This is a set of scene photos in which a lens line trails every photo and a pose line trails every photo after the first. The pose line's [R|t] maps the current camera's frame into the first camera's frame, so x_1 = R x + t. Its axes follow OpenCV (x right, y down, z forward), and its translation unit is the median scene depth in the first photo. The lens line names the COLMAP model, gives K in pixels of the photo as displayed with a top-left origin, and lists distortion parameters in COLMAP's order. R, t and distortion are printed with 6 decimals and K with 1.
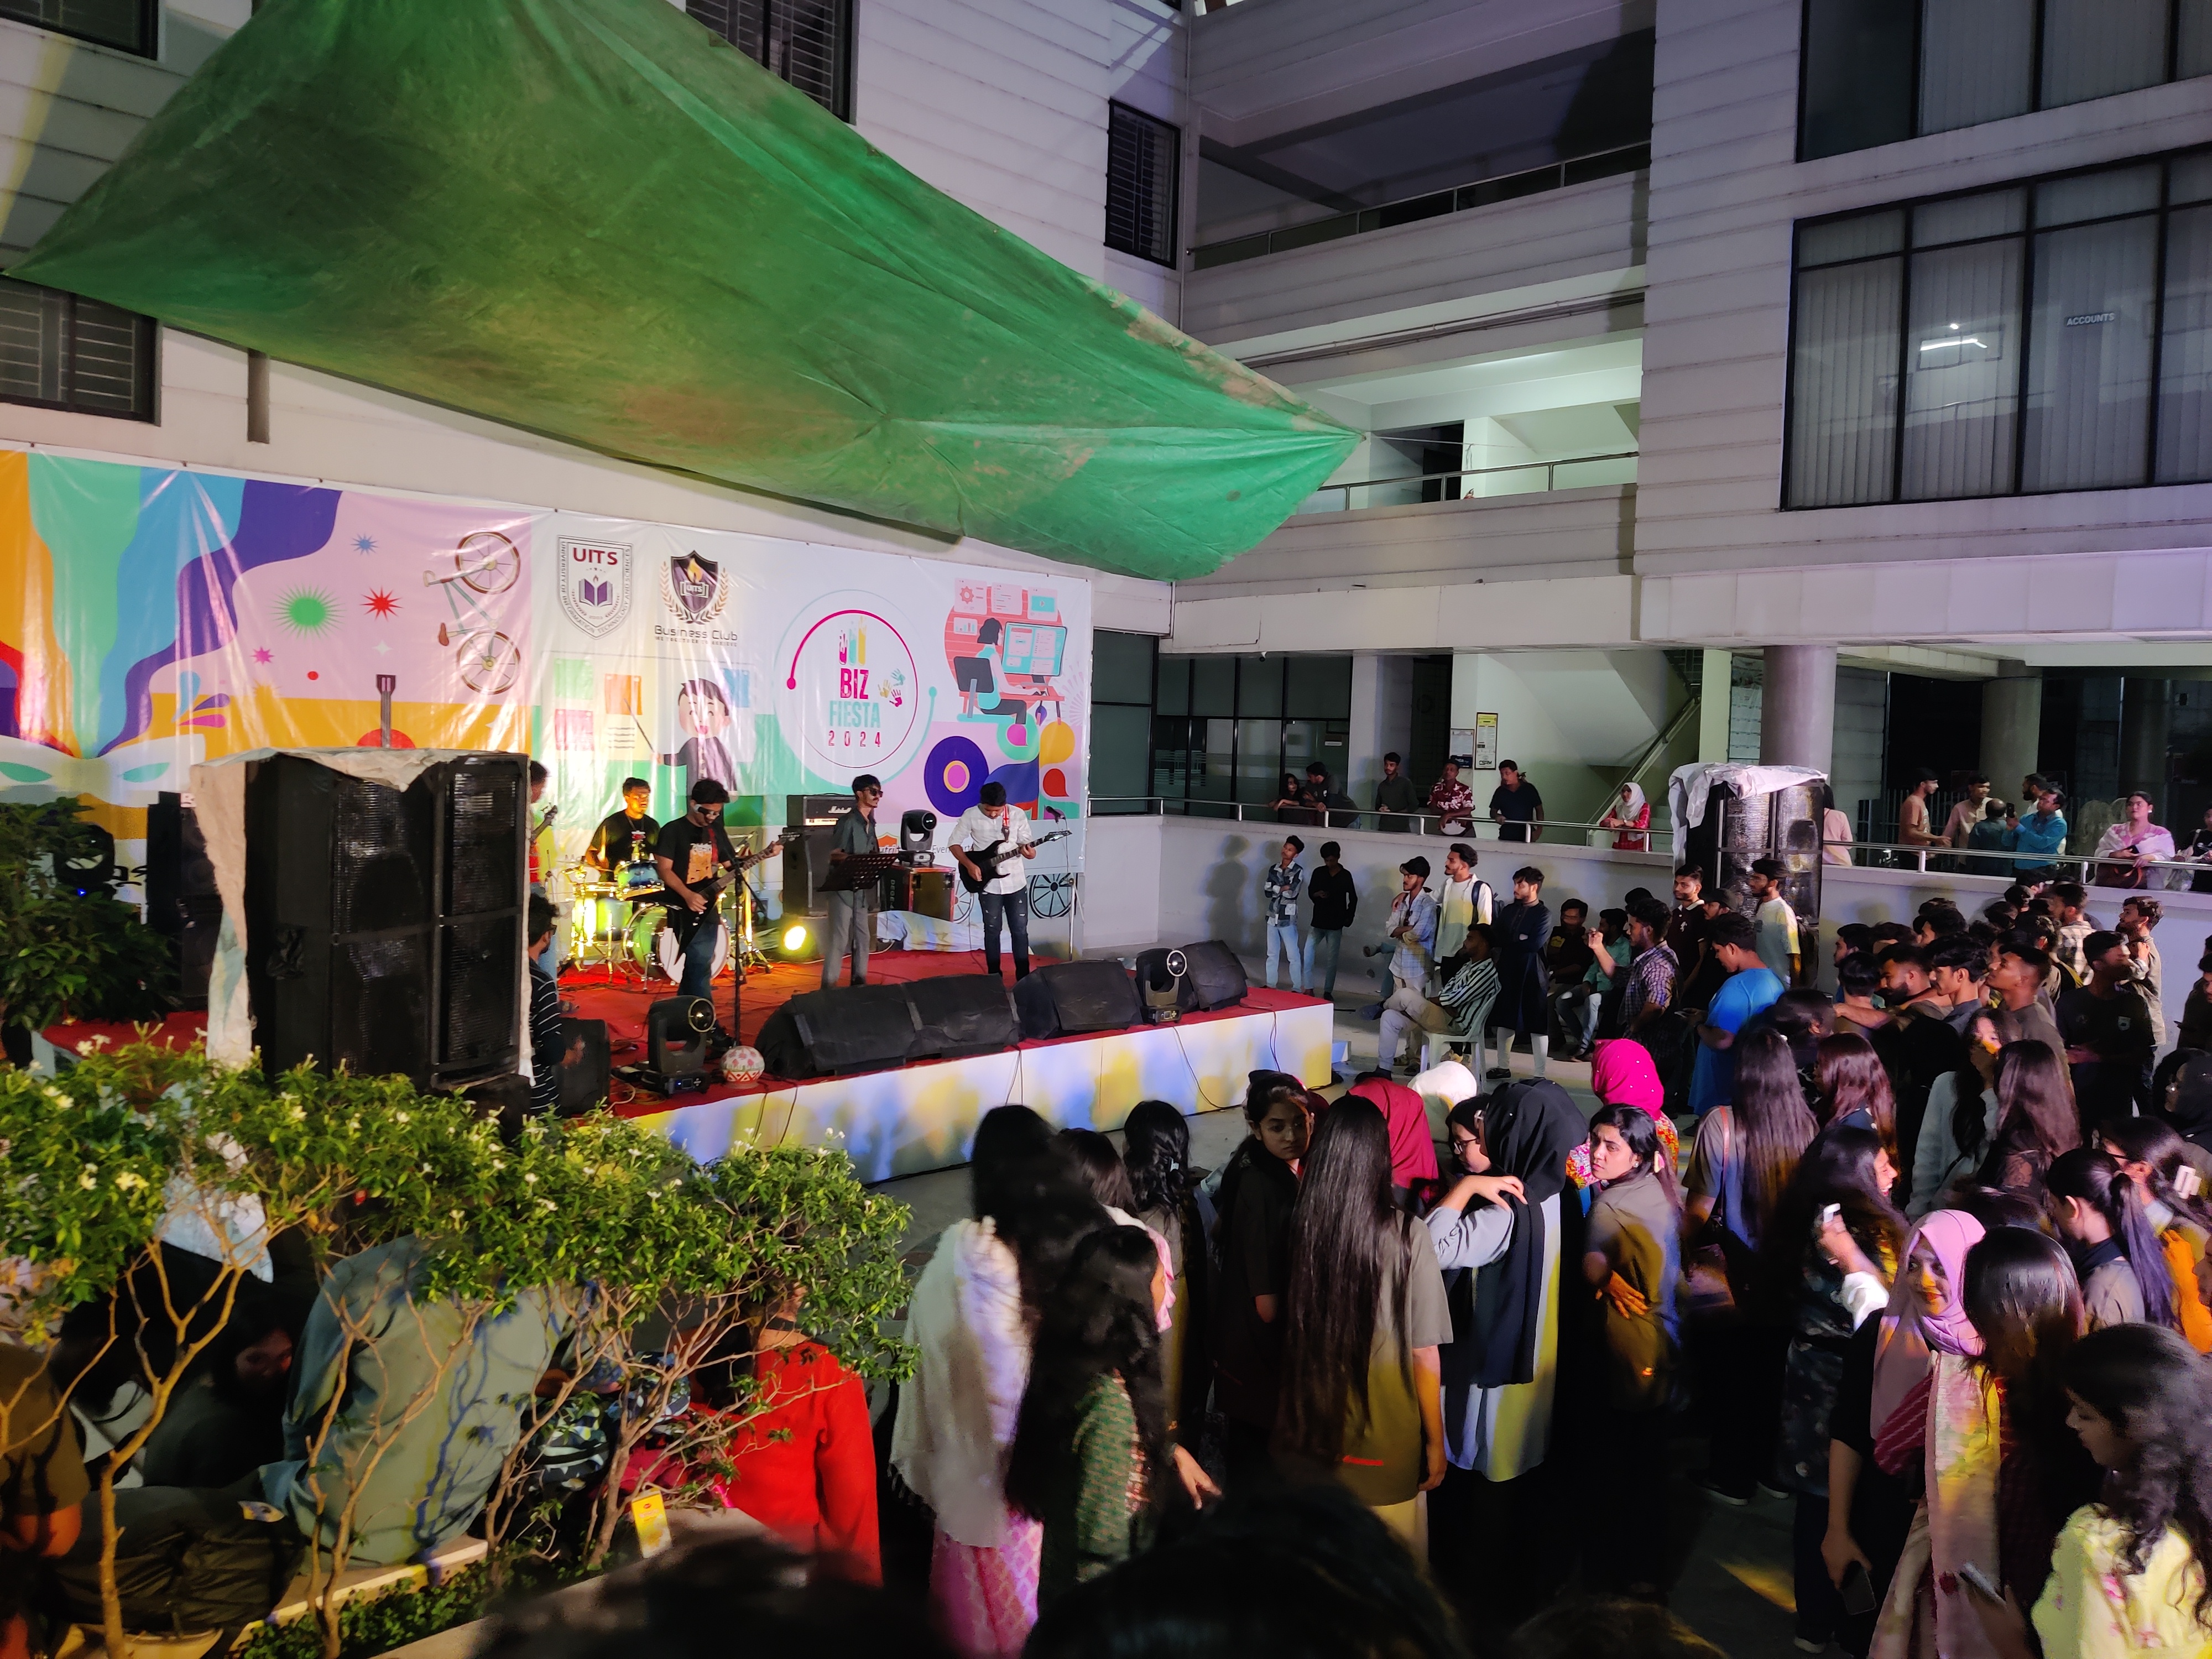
lens RADIAL K [[1783.5, 0, 1106.0], [0, 1783.5, 829.5], [0, 0, 1]] dist [0.060778, -0.073816]
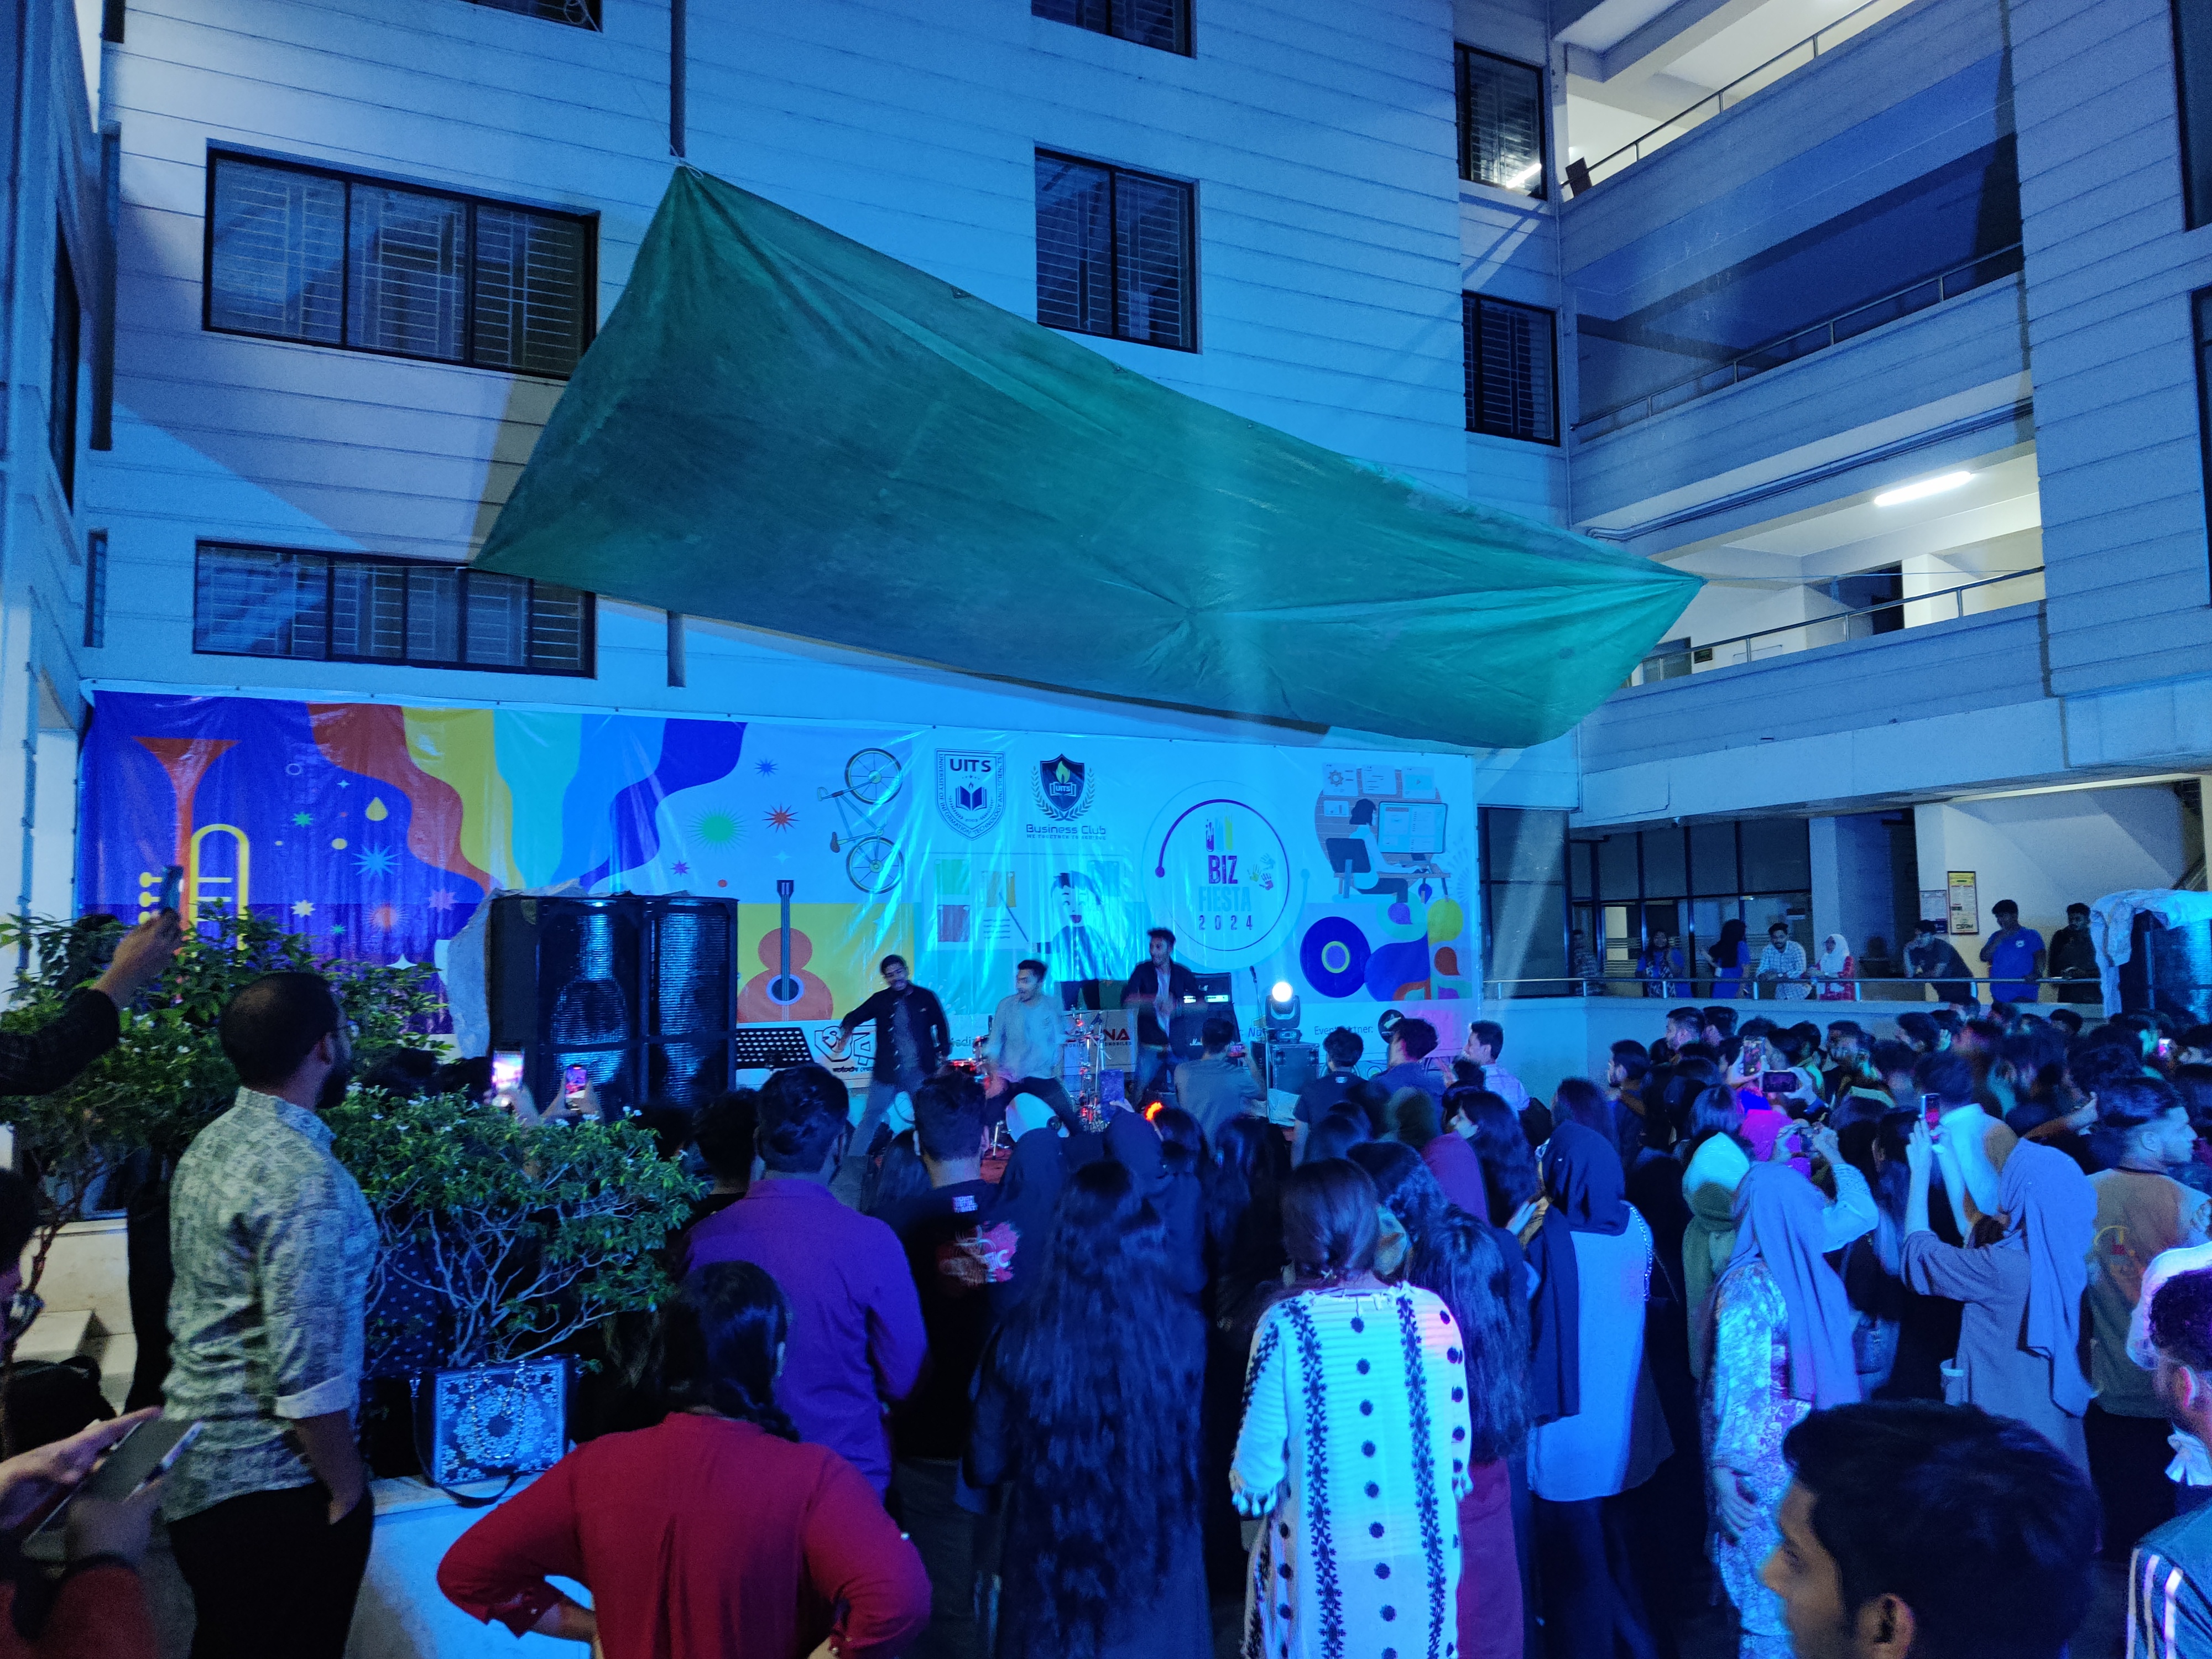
lens RADIAL K [[1775.3, 0, 1106.0], [0, 1775.3, 829.5], [0, 0, 1]] dist [0.079510, -0.002645]
pose [[0.952553, -0.063706, -0.297631, 0.106403], [0.027377, 0.991820, -0.124676, 0.022921], [0.303139, 0.110612, 0.946505, 0.000550]]
